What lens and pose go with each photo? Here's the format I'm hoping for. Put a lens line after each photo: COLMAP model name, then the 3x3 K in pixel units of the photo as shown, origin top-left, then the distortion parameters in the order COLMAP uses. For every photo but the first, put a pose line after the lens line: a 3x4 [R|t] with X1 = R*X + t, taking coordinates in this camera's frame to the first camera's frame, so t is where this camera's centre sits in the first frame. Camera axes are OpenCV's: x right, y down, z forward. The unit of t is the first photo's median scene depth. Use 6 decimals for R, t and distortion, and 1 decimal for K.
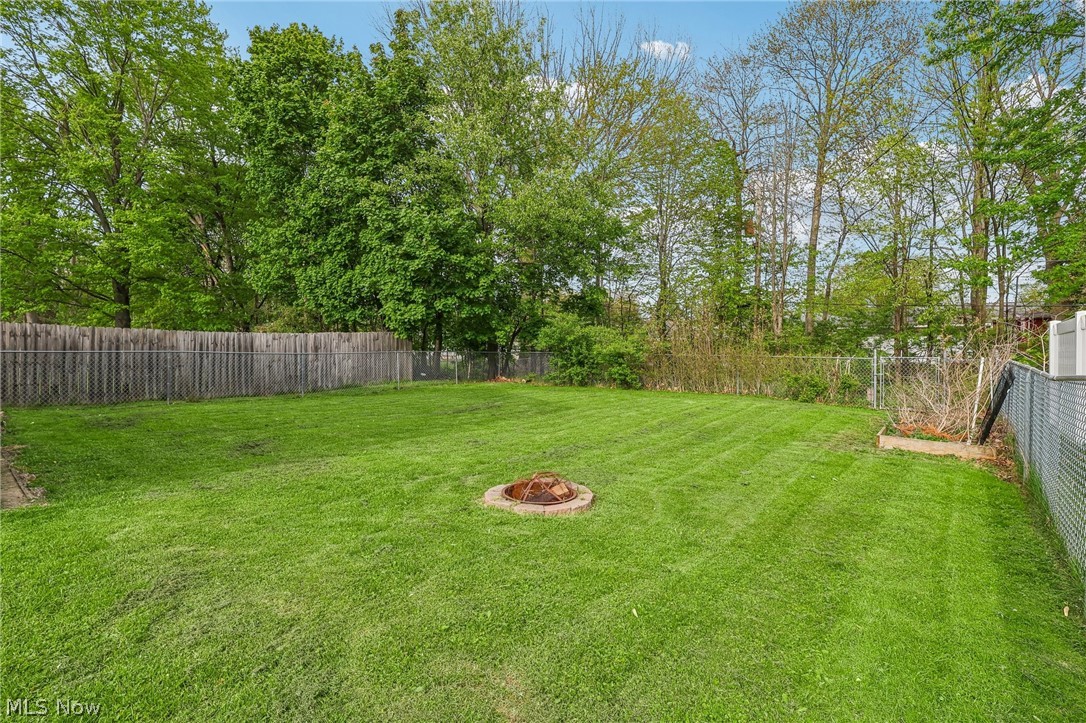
lens RADIAL K [[506.0, 0, 543.3], [0, 506.0, 349.3], [0, 0, 1]] dist [-0.002223, -0.000015]
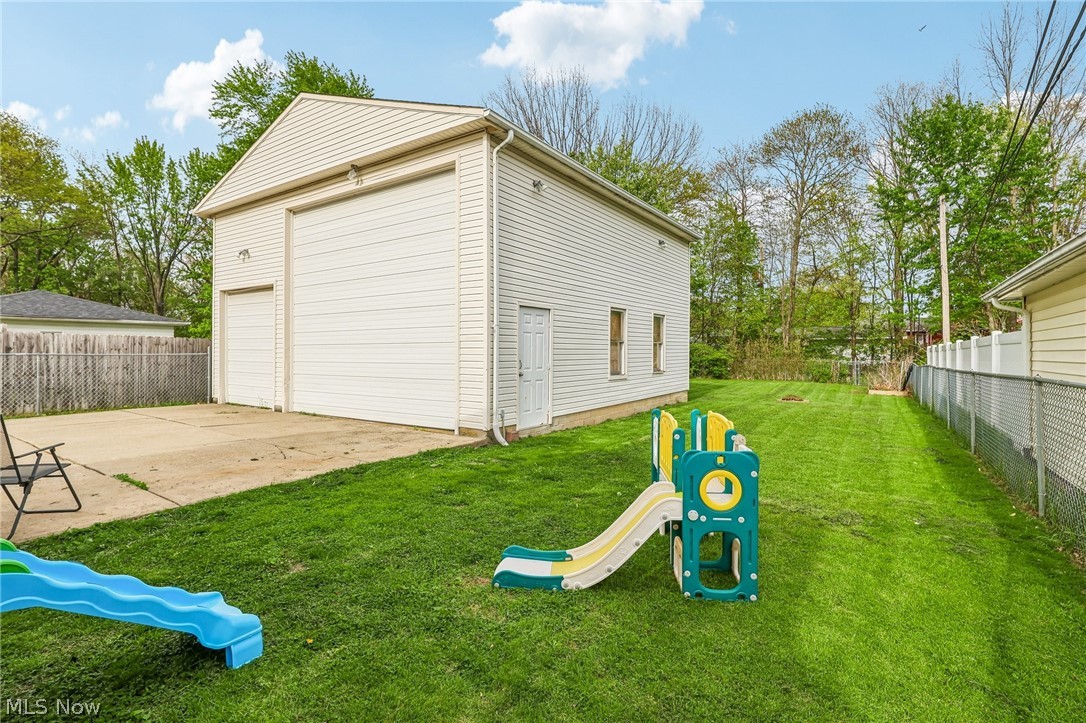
lens RADIAL K [[506.0, 0, 543.3], [0, 506.0, 349.3], [0, 0, 1]] dist [-0.002223, -0.000015]
pose [[0.994191, -0.000189, 0.107629, -0.824253], [0.000401, 0.999998, -0.001950, -0.027234], [-0.107629, 0.001982, 0.994189, -0.915801]]
